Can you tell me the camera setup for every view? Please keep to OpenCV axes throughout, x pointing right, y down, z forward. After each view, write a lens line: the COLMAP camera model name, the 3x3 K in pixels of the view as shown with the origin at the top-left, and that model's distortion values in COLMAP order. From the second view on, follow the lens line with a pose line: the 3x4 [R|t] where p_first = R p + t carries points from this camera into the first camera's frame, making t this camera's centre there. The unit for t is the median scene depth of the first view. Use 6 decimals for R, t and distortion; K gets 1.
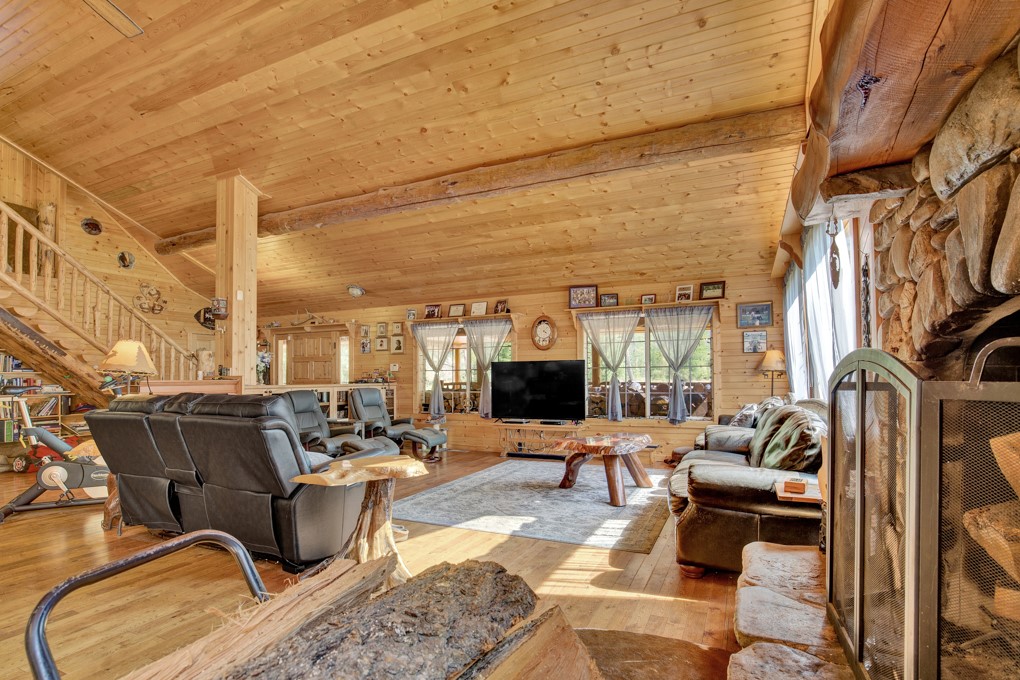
lens RADIAL K [[513.5, 0, 502.3], [0, 513.5, 385.2], [0, 0, 1]] dist [-0.020354, -0.000294]
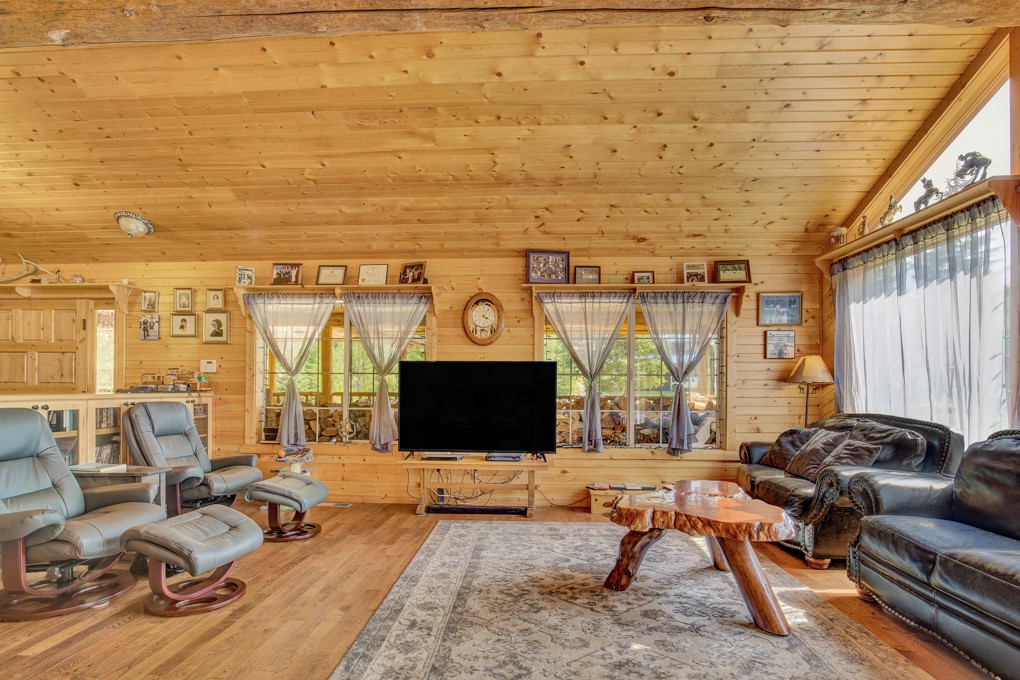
lens RADIAL K [[519.0, 0, 509.1], [0, 519.0, 398.7], [0, 0, 1]] dist [-0.022097, 0.000446]
pose [[0.921416, 0.006852, 0.388516, -0.141554], [-0.009294, 0.999947, 0.004407, -0.003596], [-0.388466, -0.007671, 0.921431, 0.373777]]
